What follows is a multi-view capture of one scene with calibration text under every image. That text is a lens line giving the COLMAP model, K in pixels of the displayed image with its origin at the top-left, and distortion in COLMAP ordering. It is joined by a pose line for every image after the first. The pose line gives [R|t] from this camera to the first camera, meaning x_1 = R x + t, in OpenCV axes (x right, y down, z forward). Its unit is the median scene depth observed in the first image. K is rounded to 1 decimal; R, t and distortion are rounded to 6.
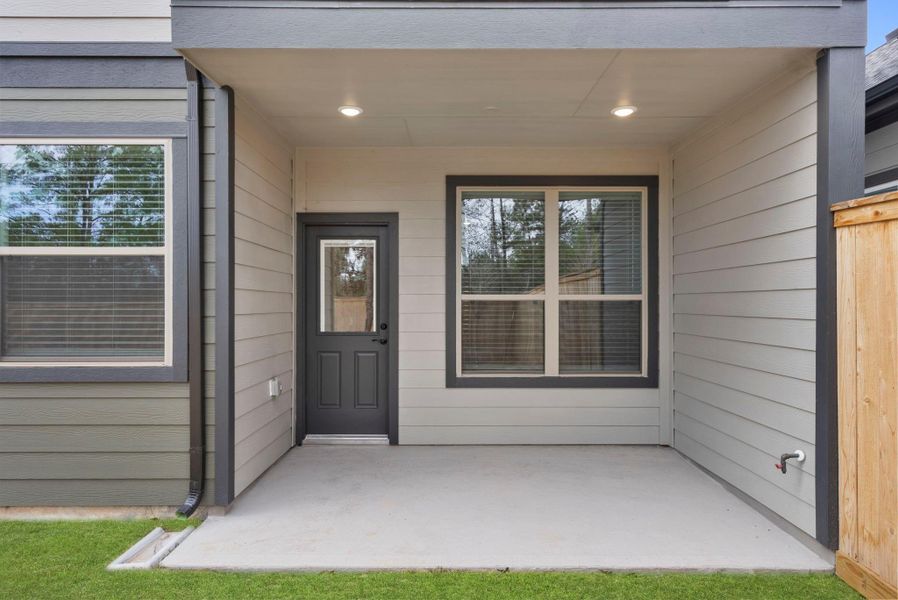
lens RADIAL K [[514.2, 0, 449.0], [0, 514.2, 300.0], [0, 0, 1]] dist [0.000019, 0.000352]
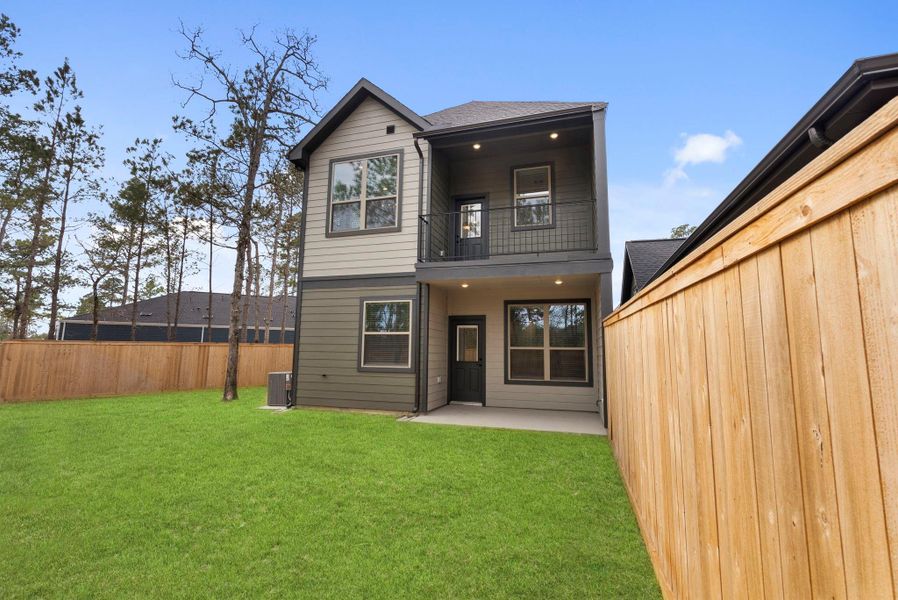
lens RADIAL K [[406.2, 0, 449.7], [0, 406.2, 301.8], [0, 0, 1]] dist [-0.001585, 0.000522]
pose [[0.952582, -0.022581, -0.303442, 0.355979], [-0.012169, 0.993618, -0.112143, -0.003027], [0.304038, 0.110518, 0.946228, -1.019121]]
